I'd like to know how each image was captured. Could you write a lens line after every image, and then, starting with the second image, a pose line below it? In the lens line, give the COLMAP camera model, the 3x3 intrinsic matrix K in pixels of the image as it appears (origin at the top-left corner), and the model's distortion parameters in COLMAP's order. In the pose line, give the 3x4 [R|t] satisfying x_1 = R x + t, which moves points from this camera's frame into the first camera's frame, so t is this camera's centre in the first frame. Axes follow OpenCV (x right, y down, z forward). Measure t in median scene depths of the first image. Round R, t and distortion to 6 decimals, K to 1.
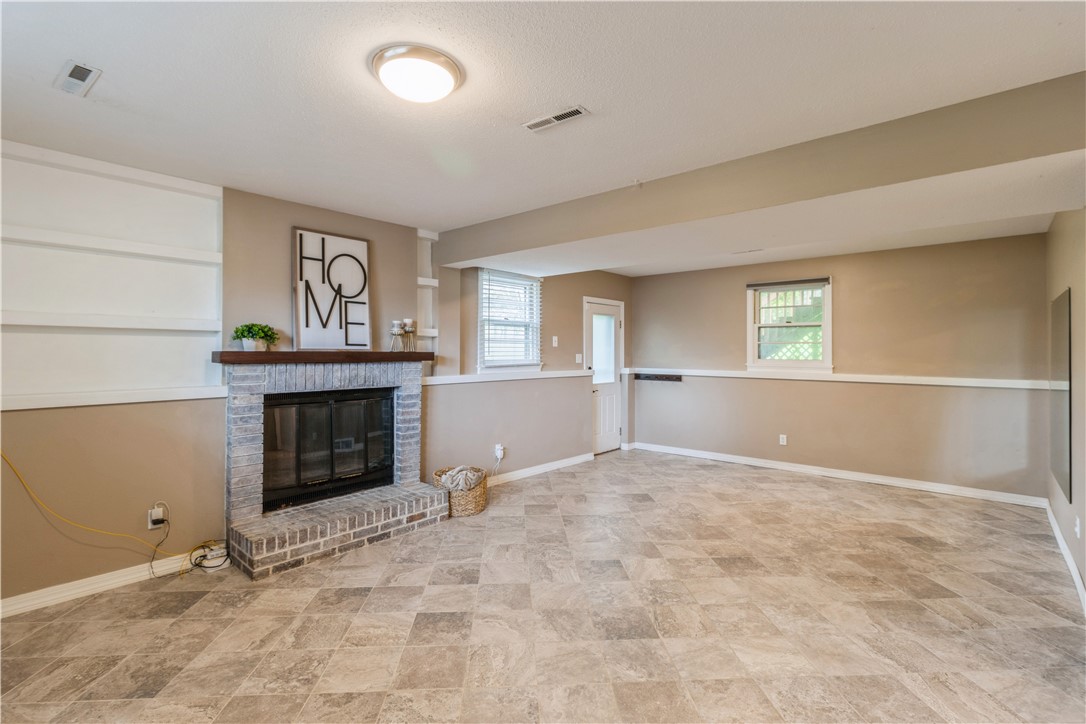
lens RADIAL K [[499.9, 0, 541.6], [0, 499.9, 349.3], [0, 0, 1]] dist [-0.000839, -0.000303]
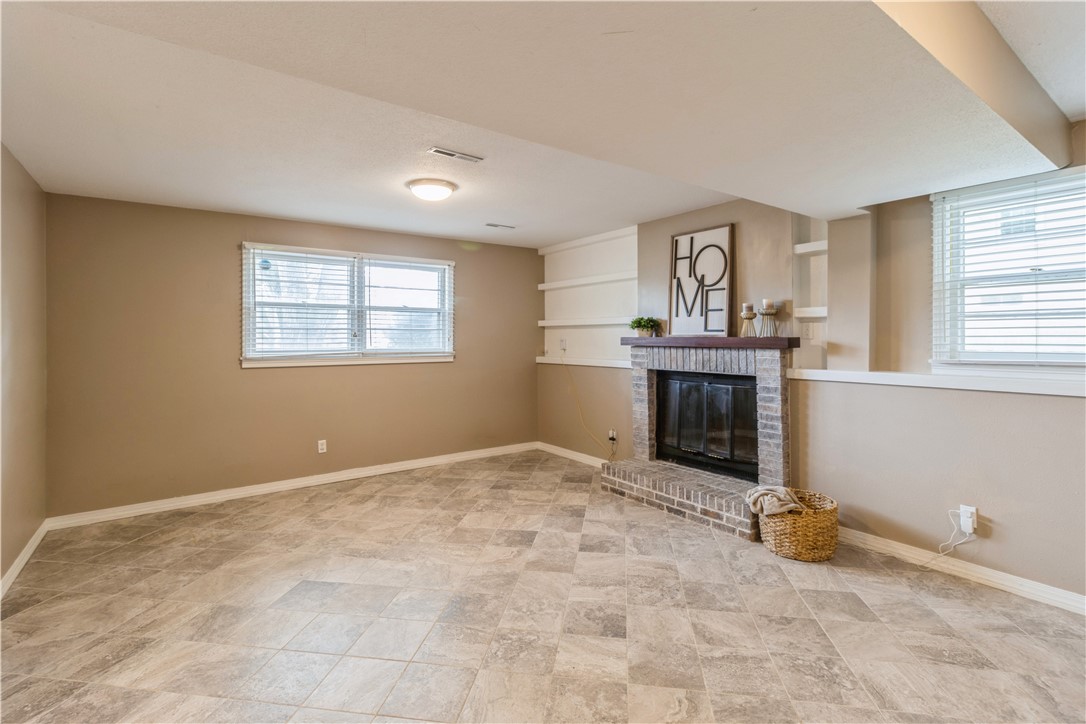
lens RADIAL K [[504.3, 0, 539.9], [0, 504.3, 343.5], [0, 0, 1]] dist [-0.000539, 0.000100]
pose [[-0.213072, 0.010398, -0.976981, 0.755000], [0.007942, 0.999929, 0.008910, 0.005330], [0.977004, -0.005861, -0.213140, 0.909432]]
